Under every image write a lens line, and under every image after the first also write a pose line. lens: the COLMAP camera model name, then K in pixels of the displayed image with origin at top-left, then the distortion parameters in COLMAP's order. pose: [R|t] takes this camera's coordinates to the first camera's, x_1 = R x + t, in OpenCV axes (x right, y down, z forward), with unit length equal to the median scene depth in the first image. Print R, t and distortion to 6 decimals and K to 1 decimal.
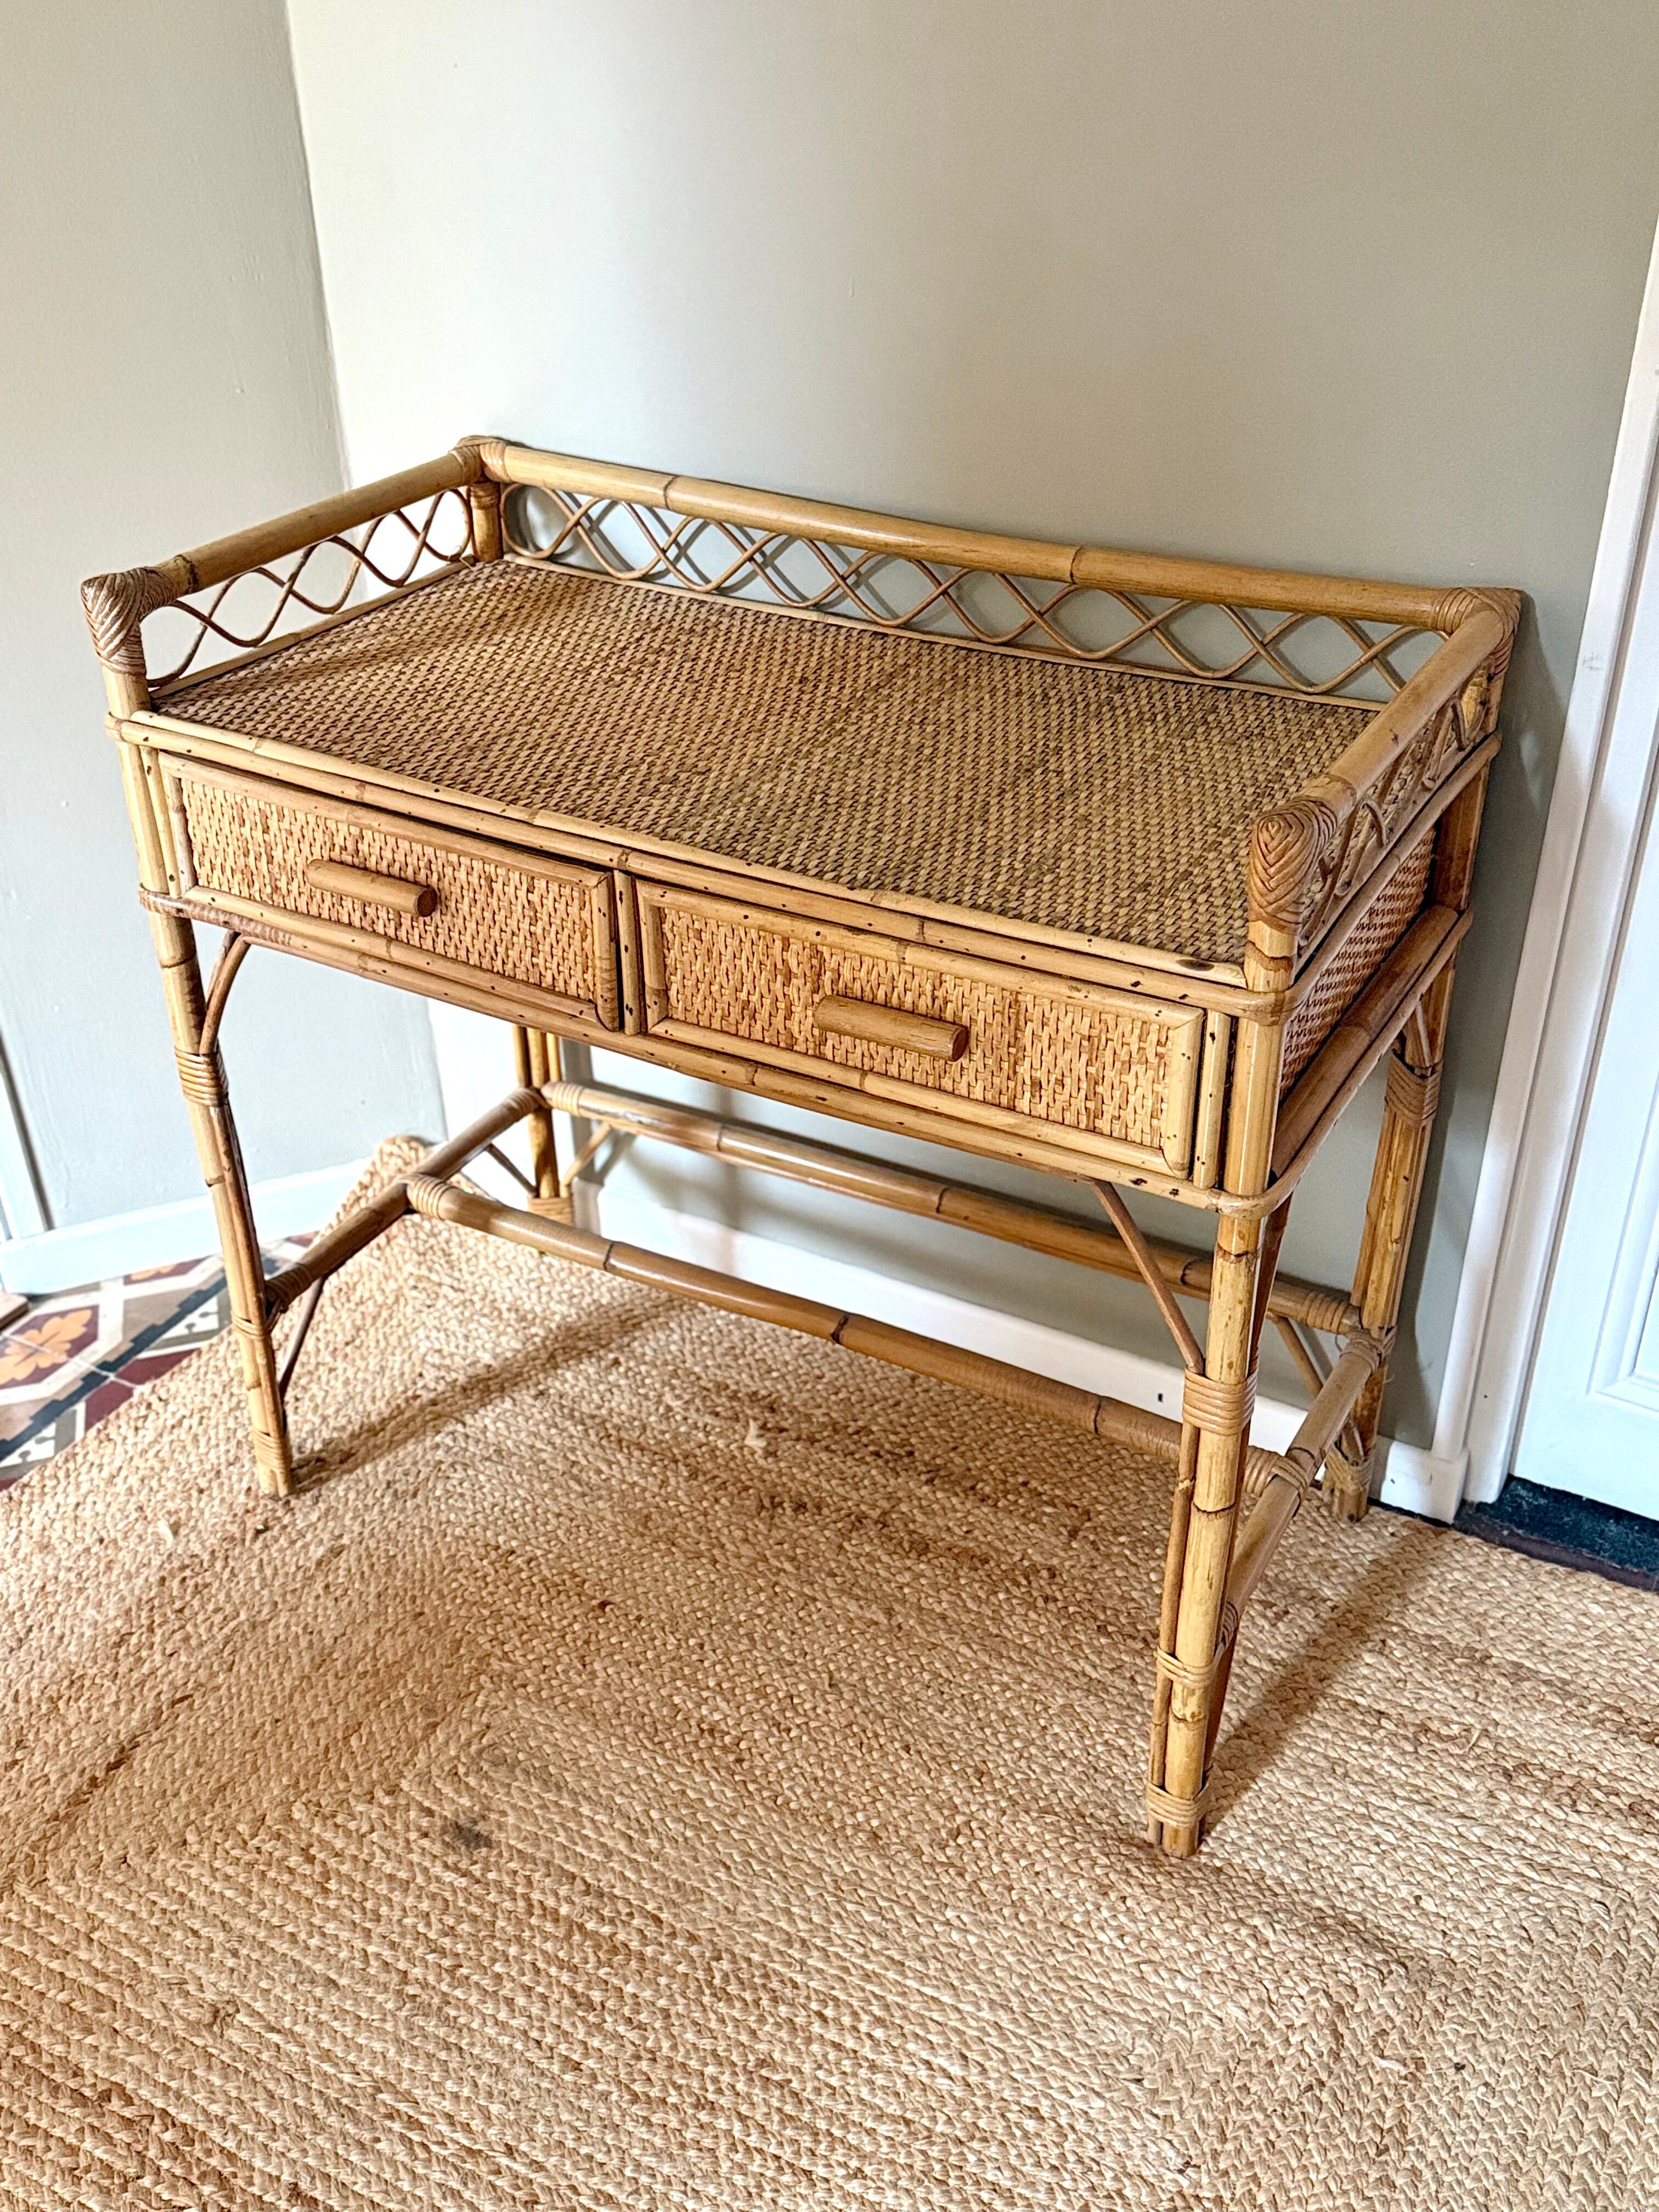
lens RADIAL K [[2081.2, 0, 850.8], [0, 2081.2, 1109.4], [0, 0, 1]] dist [0.164501, -0.356279]
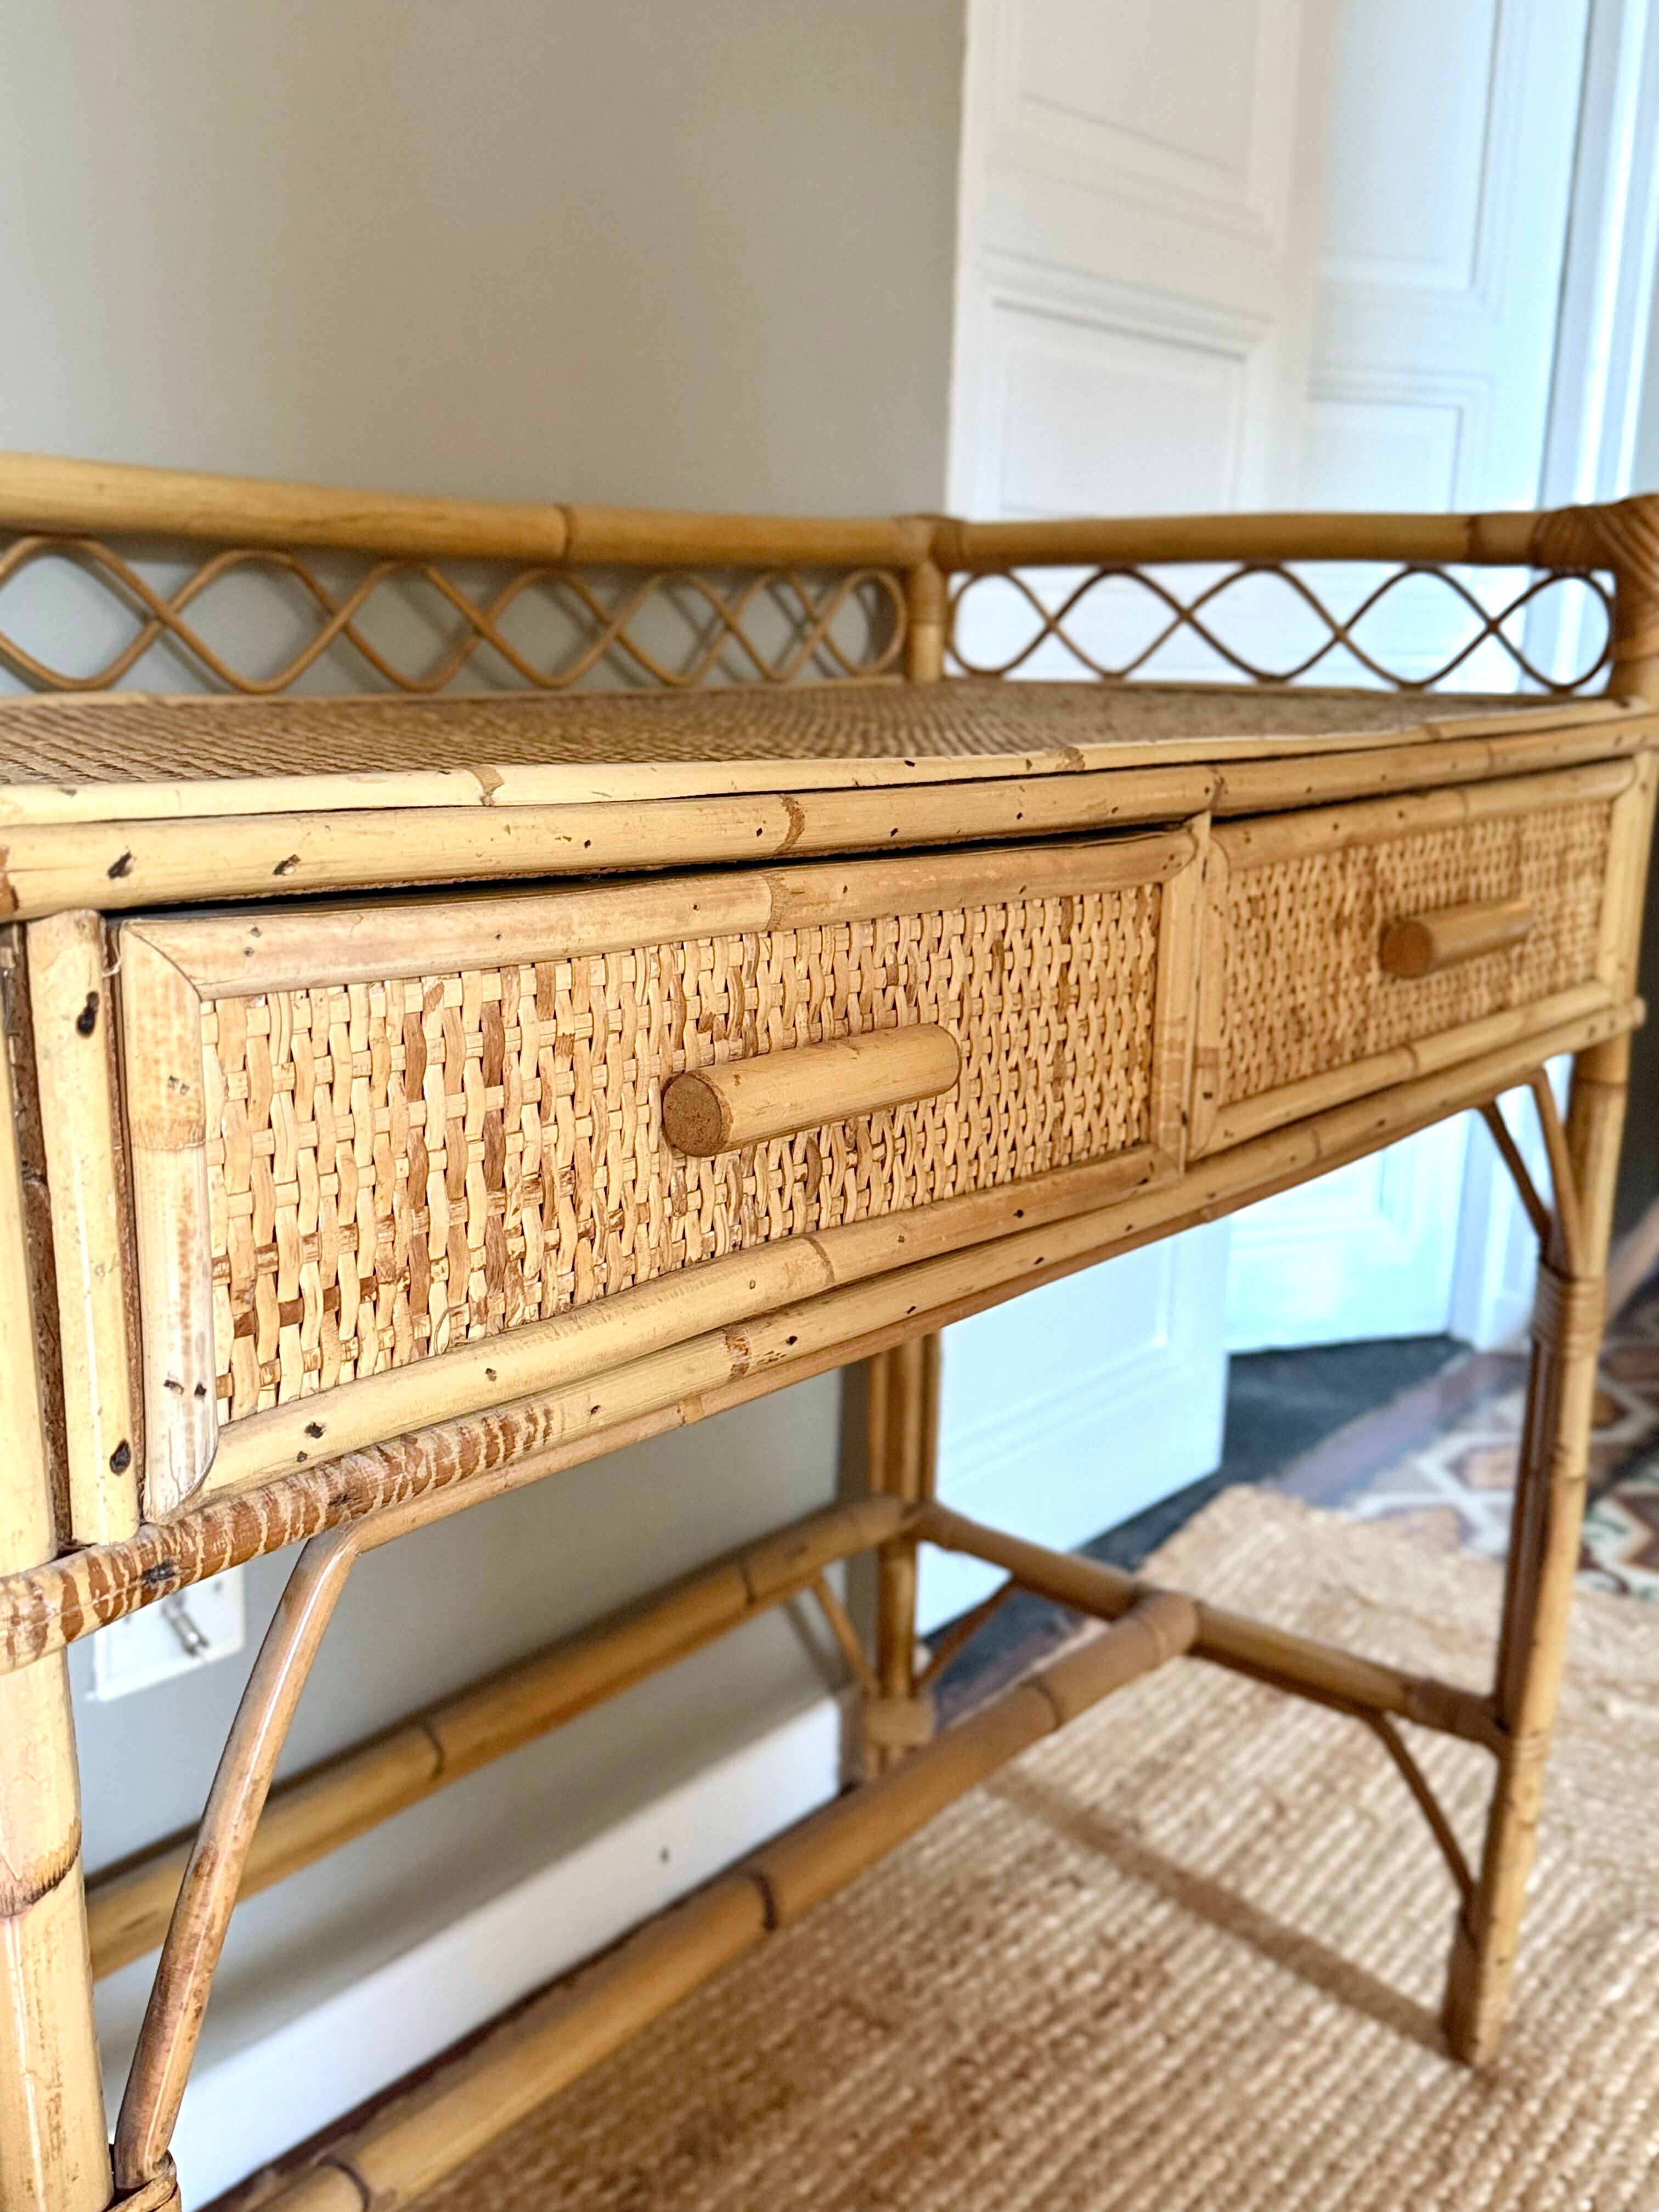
lens RADIAL K [[2111.4, 0, 829.5], [0, 2111.4, 1106.0], [0, 0, 1]] dist [0.164873, -0.346111]
pose [[0.175550, -0.210690, 0.961661, -0.561117], [0.501112, 0.859938, 0.096926, -0.131664], [-0.847390, 0.464884, 0.256541, 0.866930]]
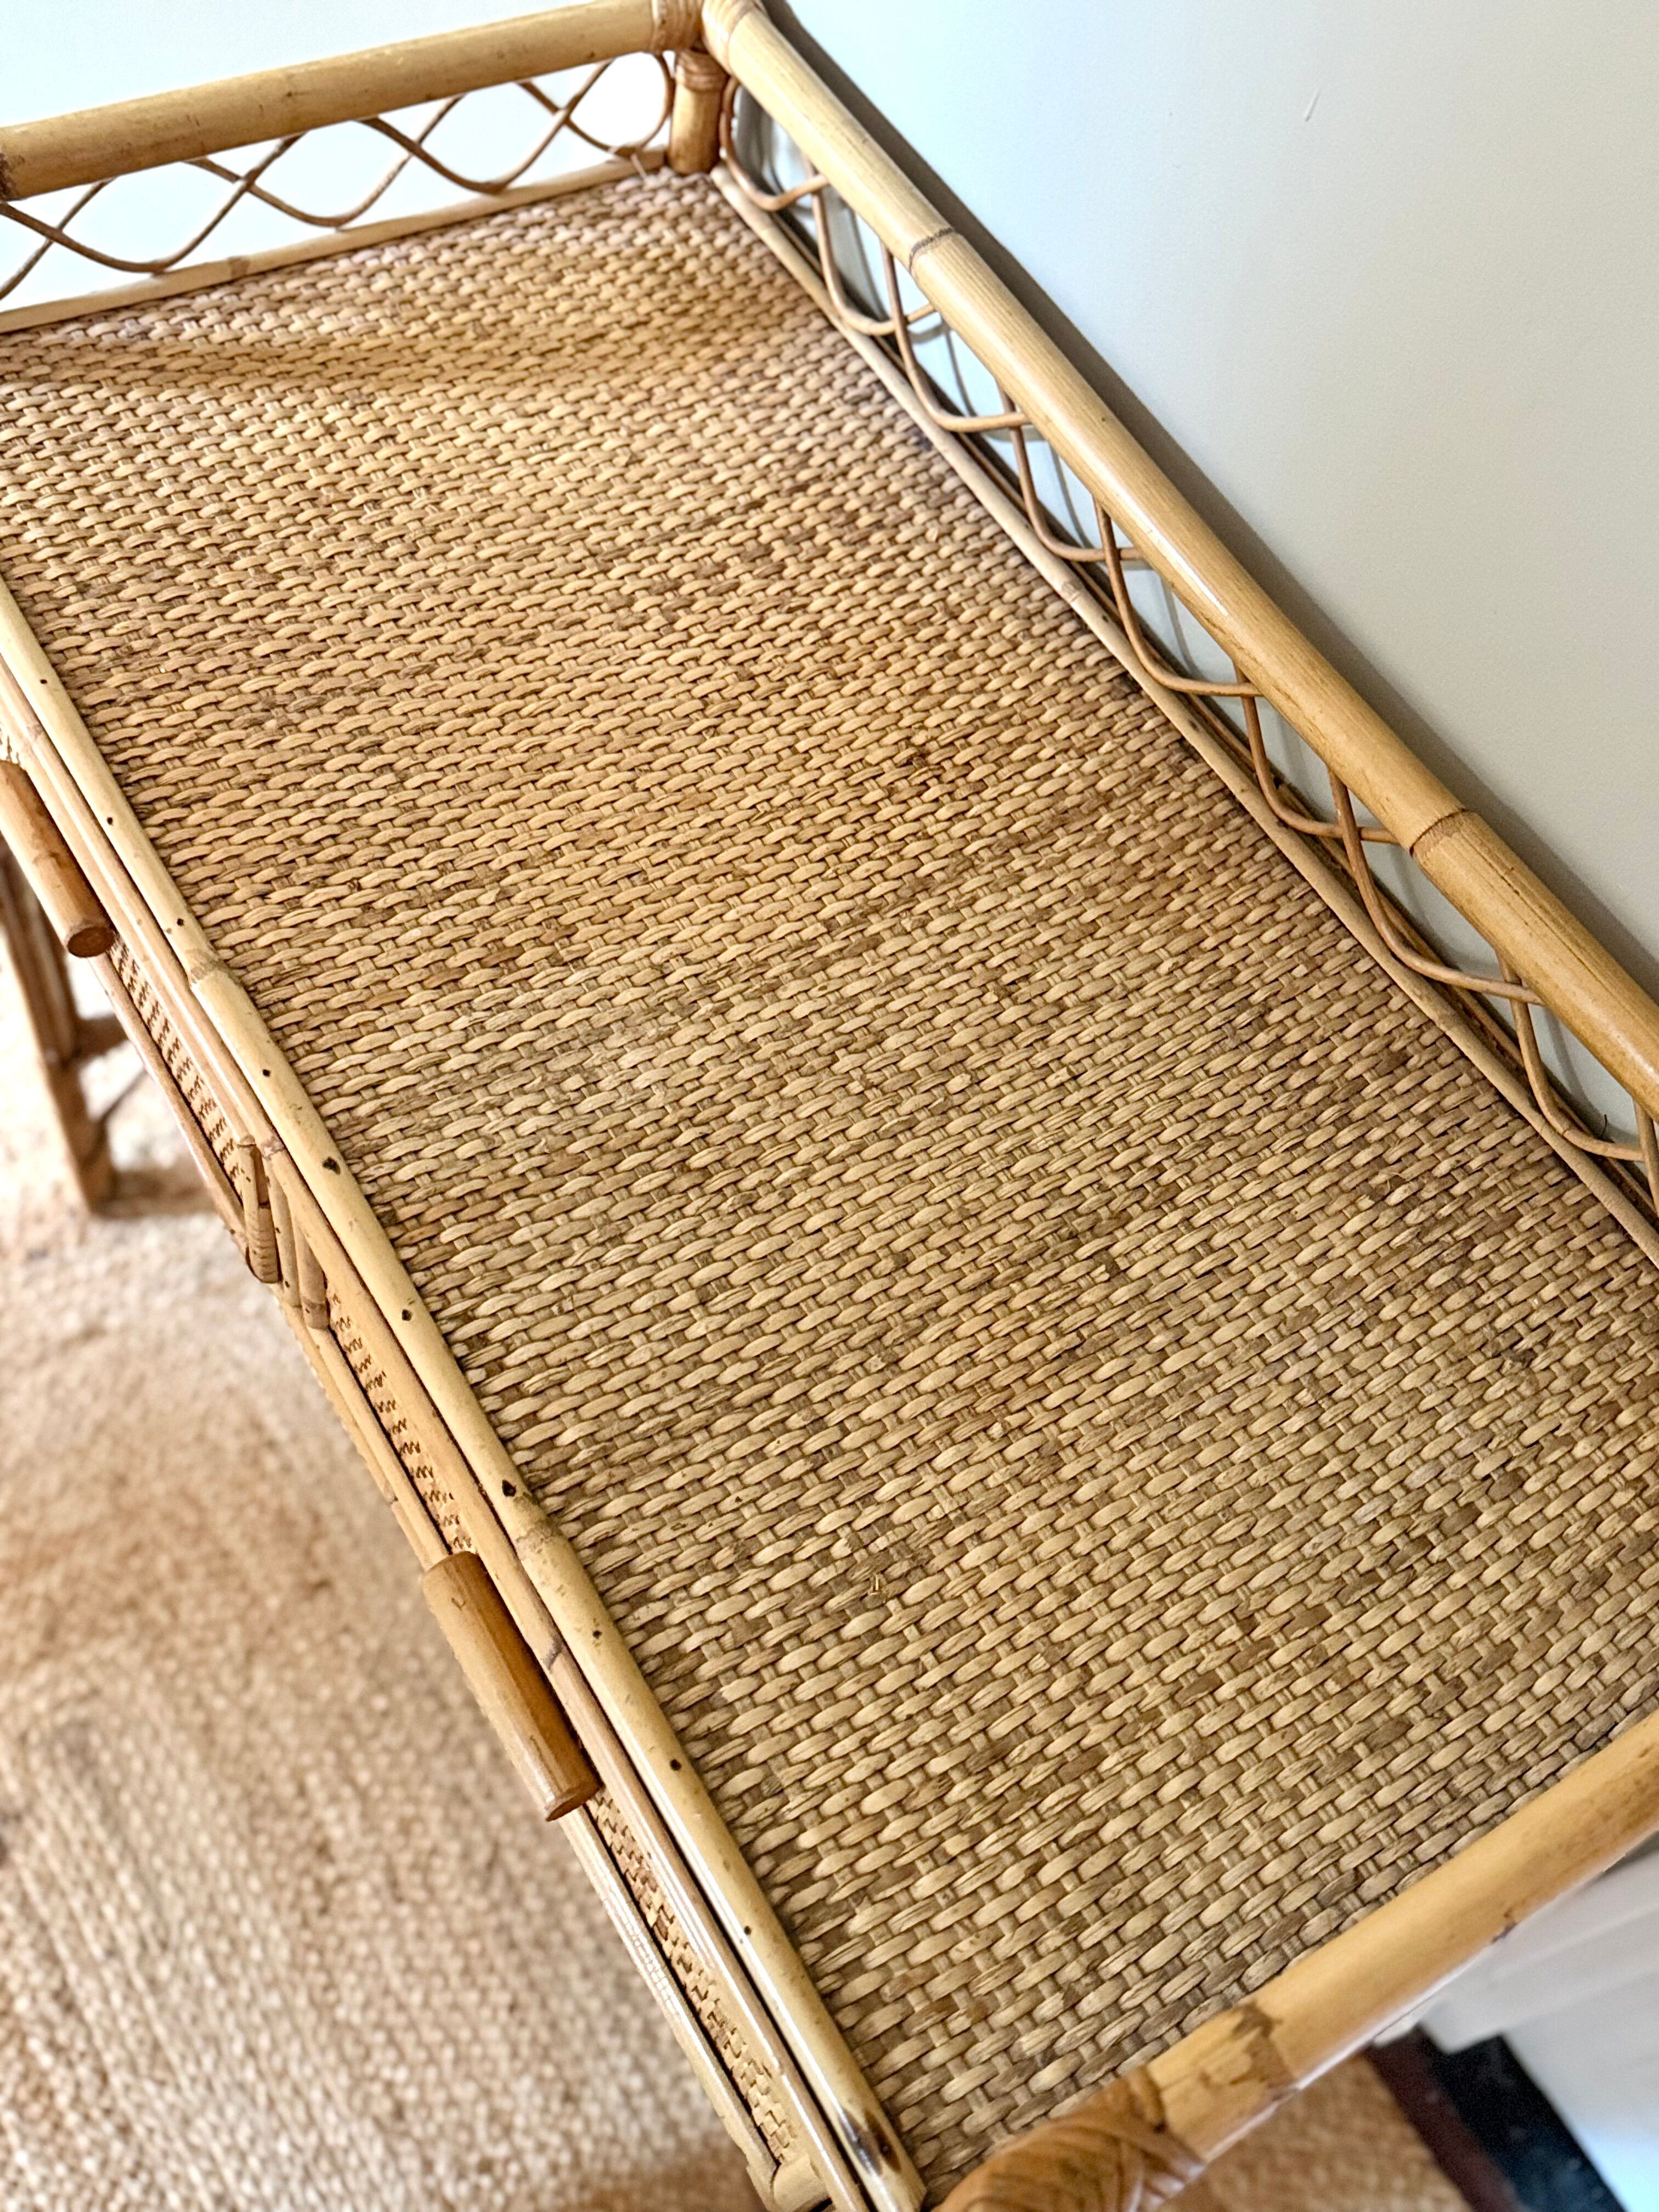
lens RADIAL K [[2100.9, 0, 839.2], [0, 2100.9, 1102.6], [0, 0, 1]] dist [0.178096, -0.430567]
pose [[0.867240, 0.478478, -0.137674, 0.086471], [-0.382261, 0.817045, 0.431641, -0.386007], [0.319016, -0.321709, 0.891478, 0.476810]]
